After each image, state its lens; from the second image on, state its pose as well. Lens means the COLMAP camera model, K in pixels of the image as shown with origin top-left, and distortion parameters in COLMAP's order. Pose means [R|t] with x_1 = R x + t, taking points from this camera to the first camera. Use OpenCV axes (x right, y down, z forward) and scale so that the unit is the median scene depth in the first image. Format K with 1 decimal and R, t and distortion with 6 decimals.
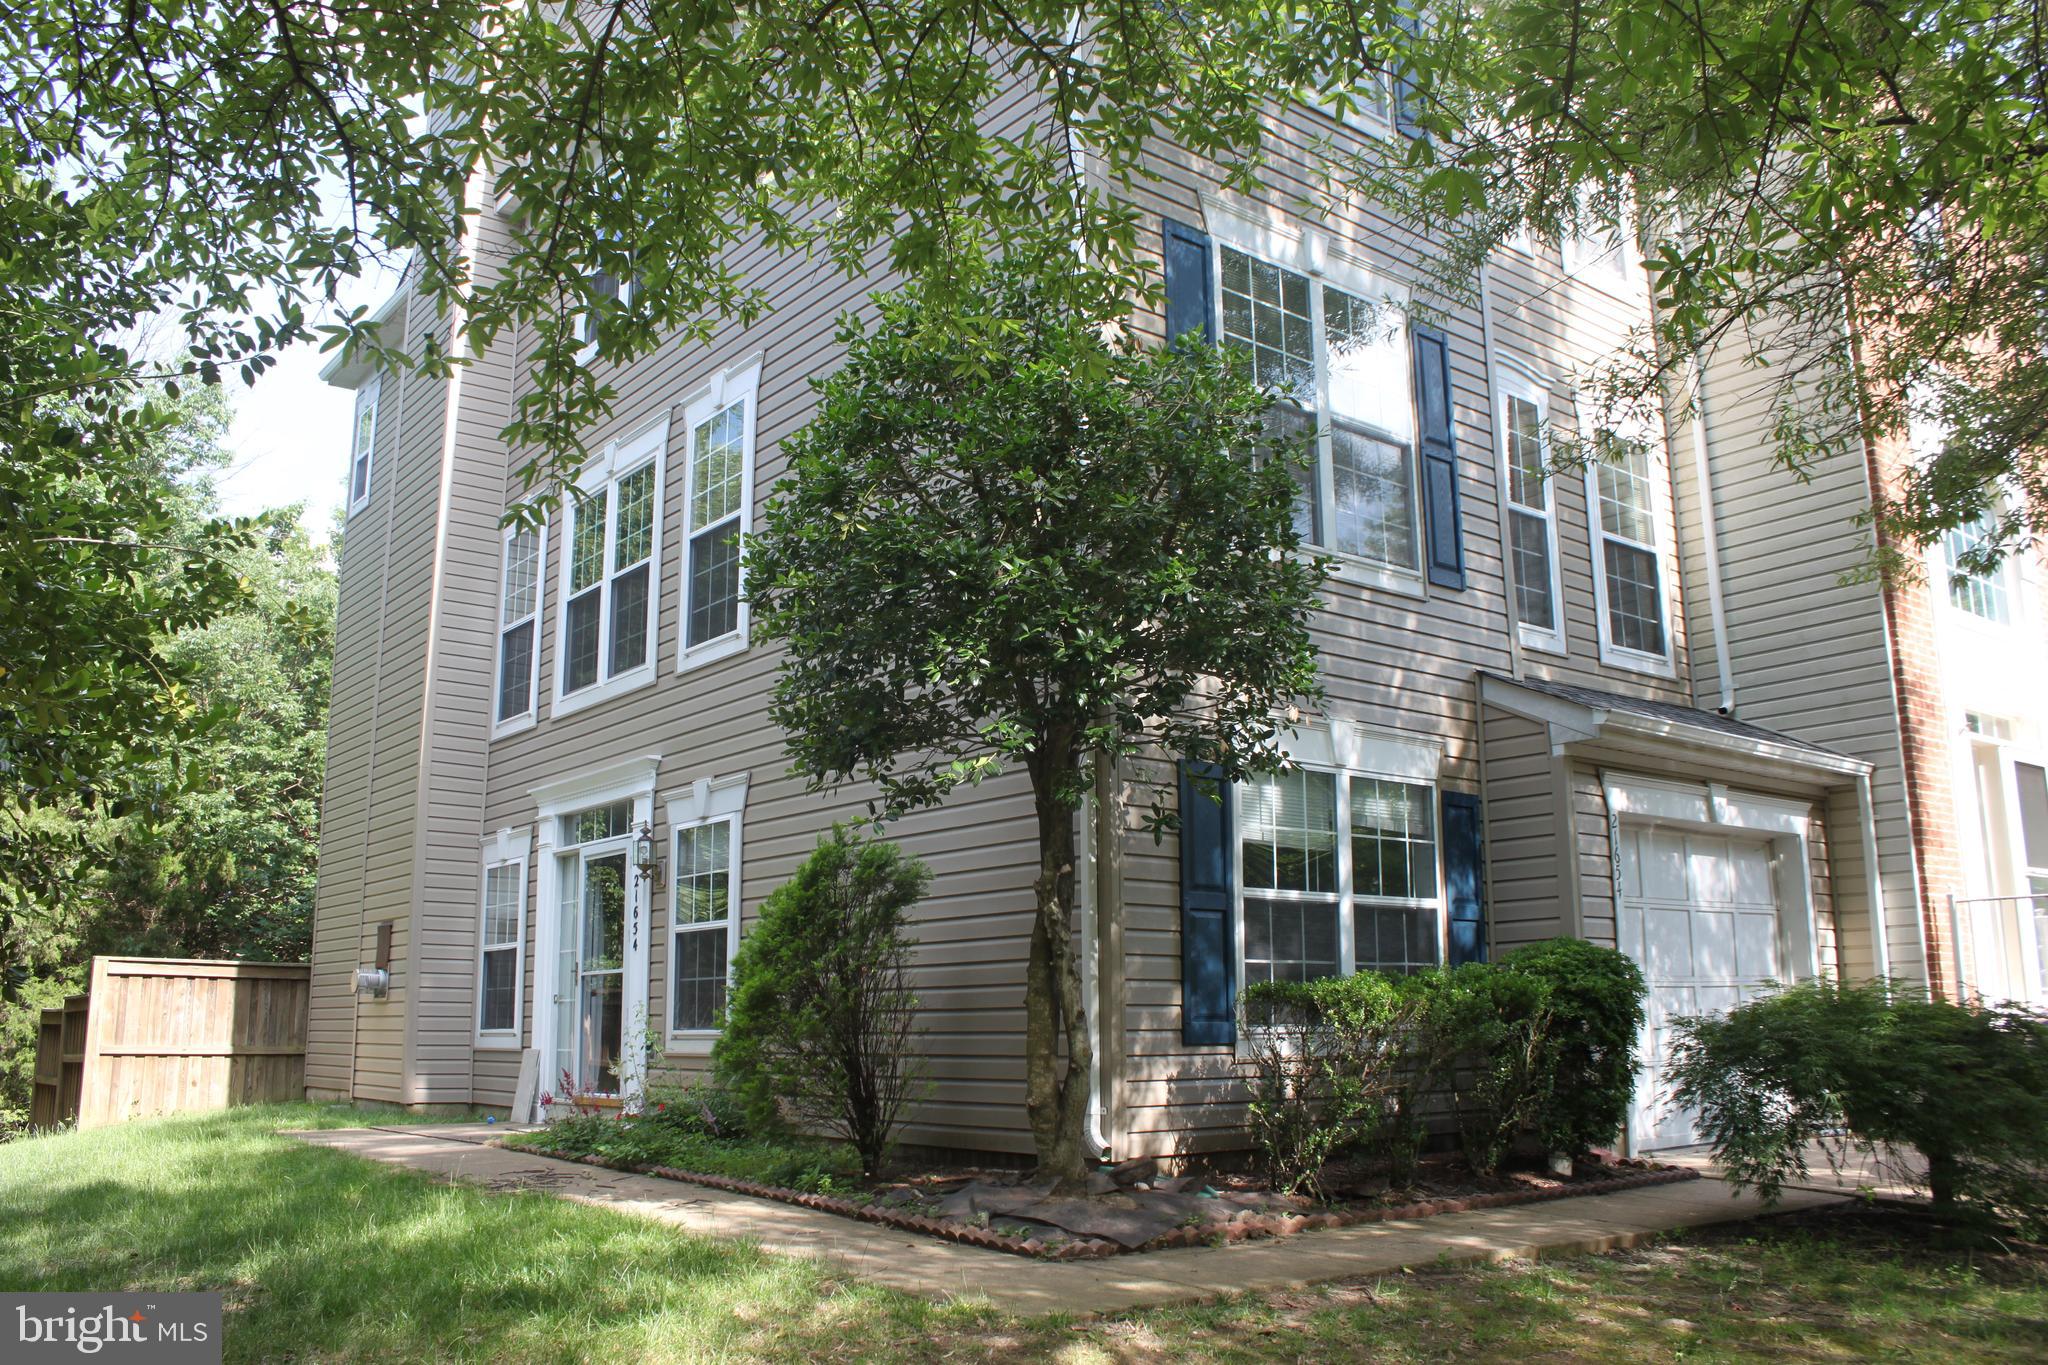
lens RADIAL K [[1705.8, 0, 1018.7], [0, 1705.8, 669.6], [0, 0, 1]] dist [-0.162660, 0.134120]
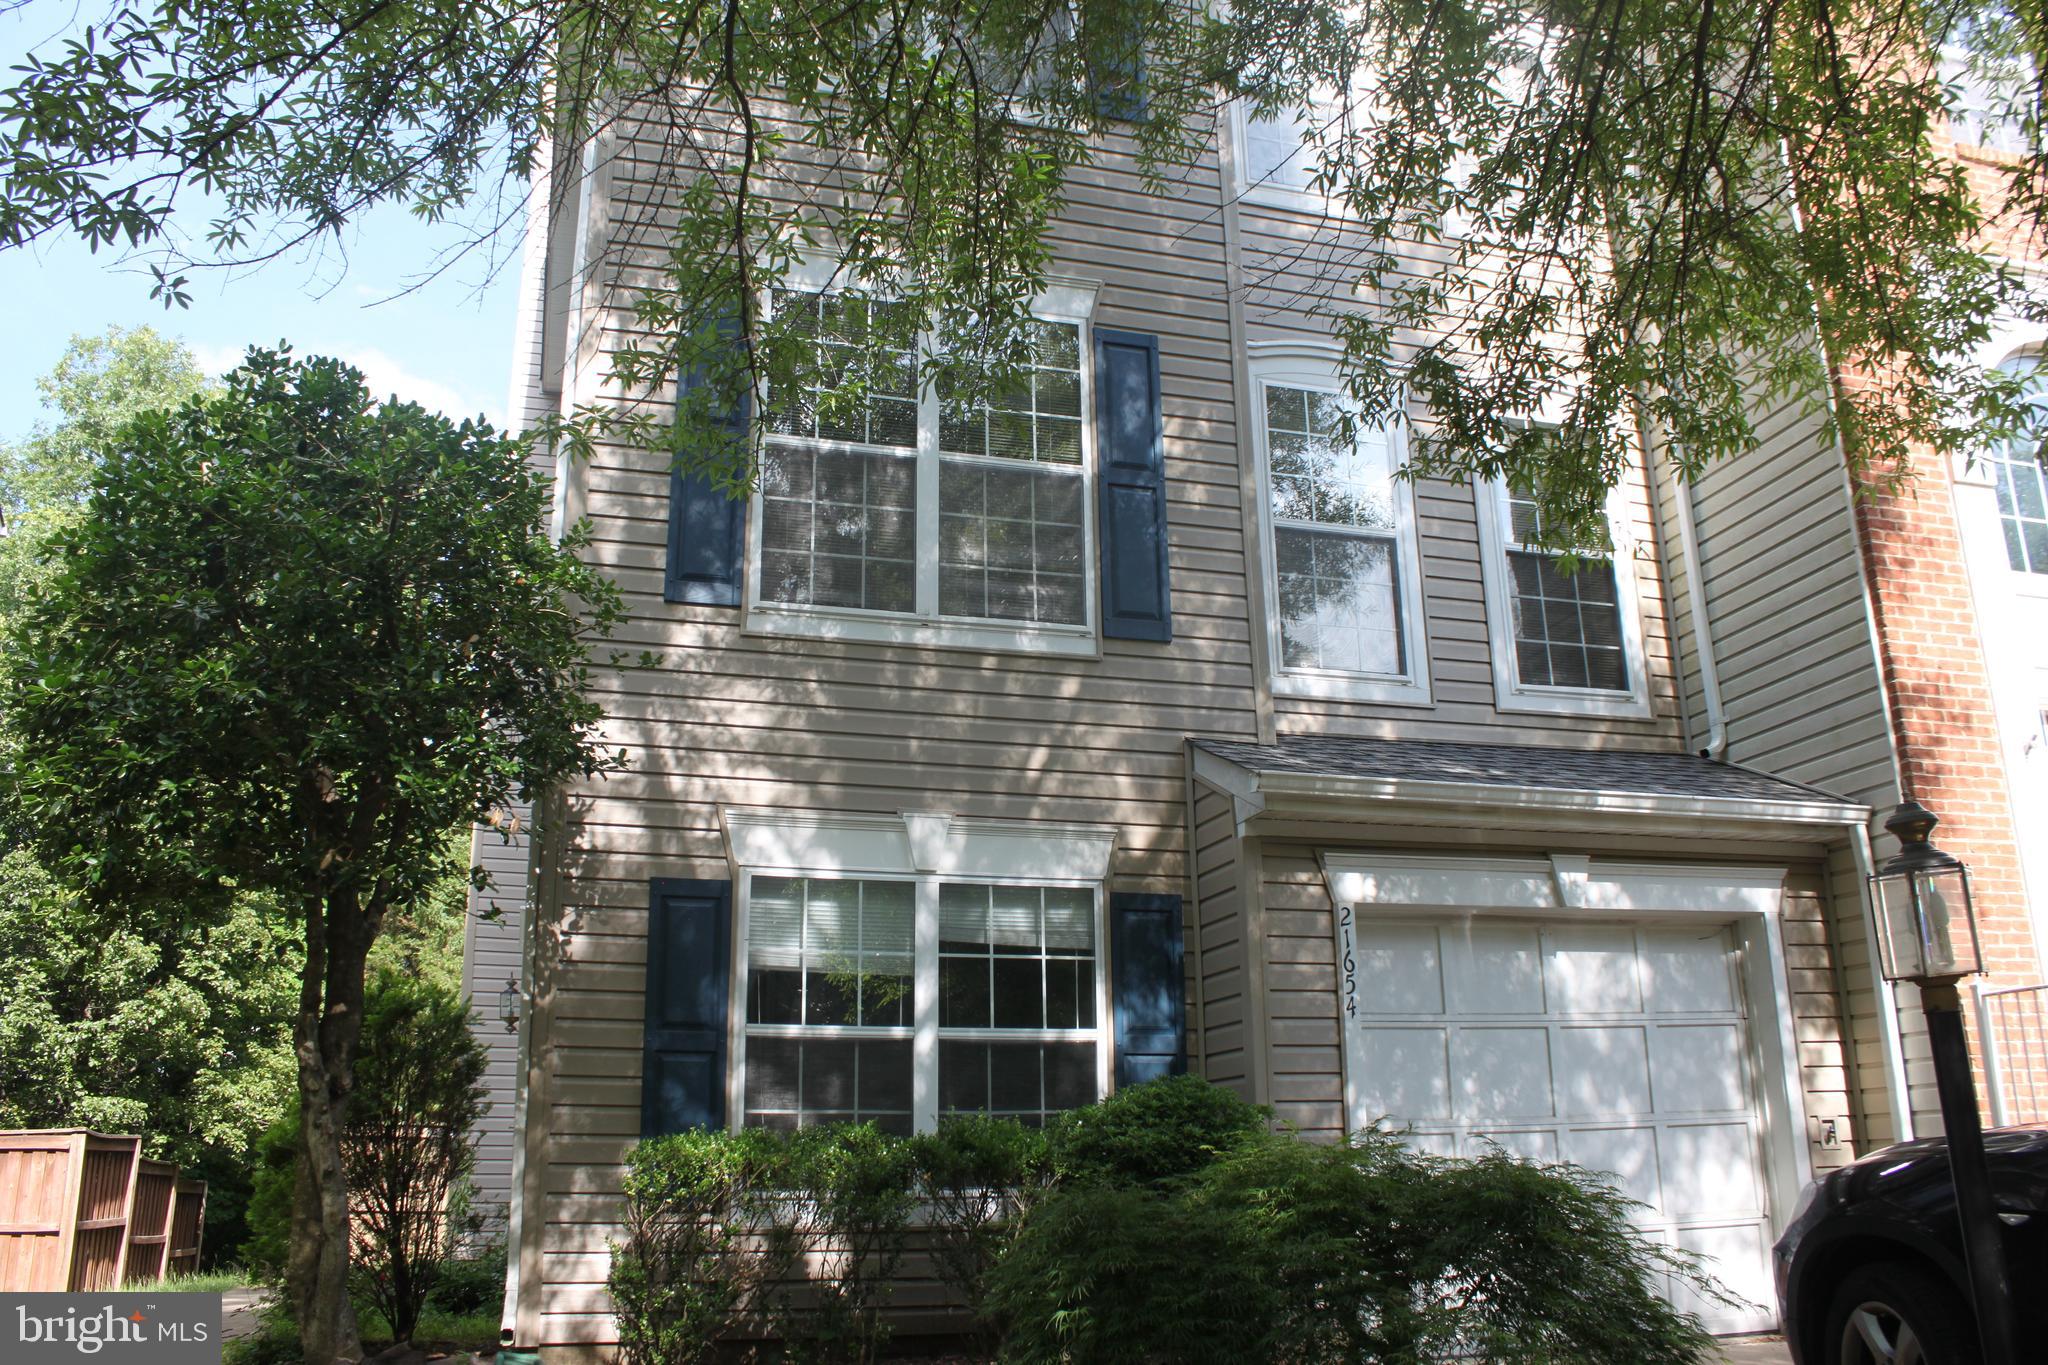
lens RADIAL K [[1705.8, 0, 1023.2], [0, 1705.8, 684.3], [0, 0, 1]] dist [-0.162660, 0.134120]
pose [[0.926413, -0.114238, -0.358761, 0.532697], [0.087965, 0.992159, -0.088780, 0.043322], [0.366090, 0.050689, 0.929198, 0.238024]]
